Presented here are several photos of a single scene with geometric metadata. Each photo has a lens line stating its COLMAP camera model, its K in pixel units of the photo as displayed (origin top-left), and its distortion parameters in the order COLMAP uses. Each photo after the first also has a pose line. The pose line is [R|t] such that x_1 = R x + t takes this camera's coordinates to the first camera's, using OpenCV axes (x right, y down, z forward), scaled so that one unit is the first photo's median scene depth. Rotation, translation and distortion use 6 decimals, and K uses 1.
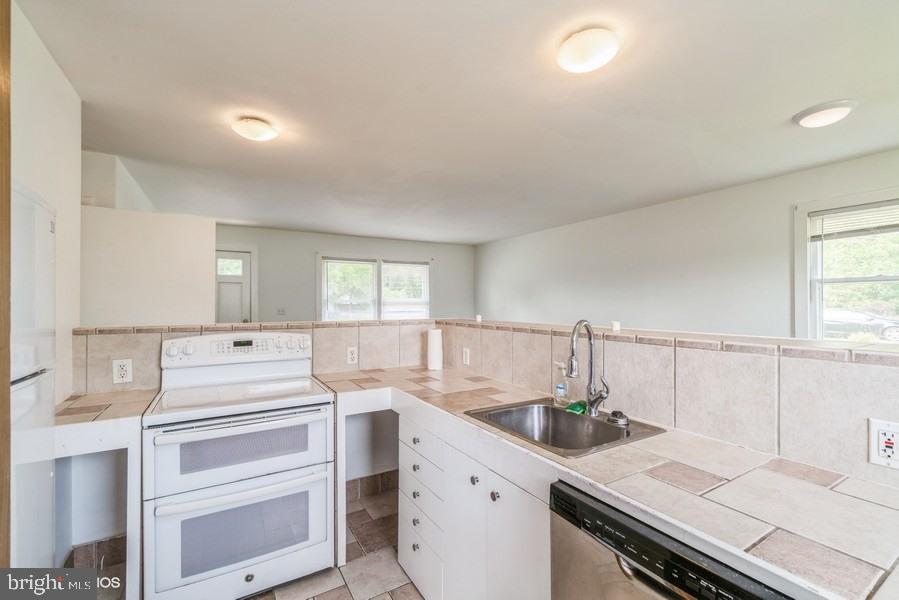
lens RADIAL K [[383.8, 0, 446.8], [0, 383.8, 302.9], [0, 0, 1]] dist [-0.004032, -0.000084]
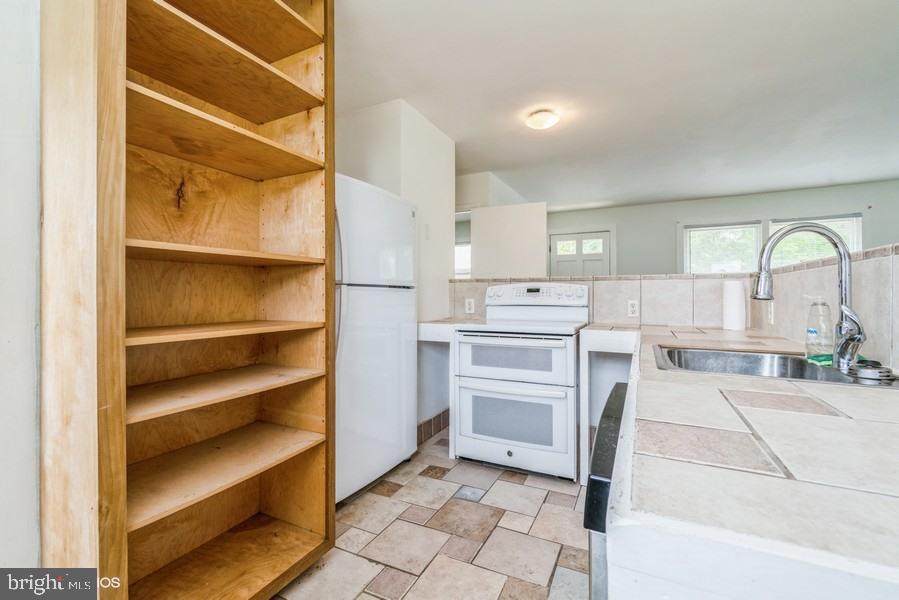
lens RADIAL K [[383.8, 0, 449.3], [0, 383.8, 295.1], [0, 0, 1]] dist [-0.004032, -0.000084]
pose [[0.550378, 0.003465, -0.834908, 0.402432], [0.002569, 0.999980, 0.005843, 0.117176], [0.834911, -0.005361, 0.550358, 0.056341]]
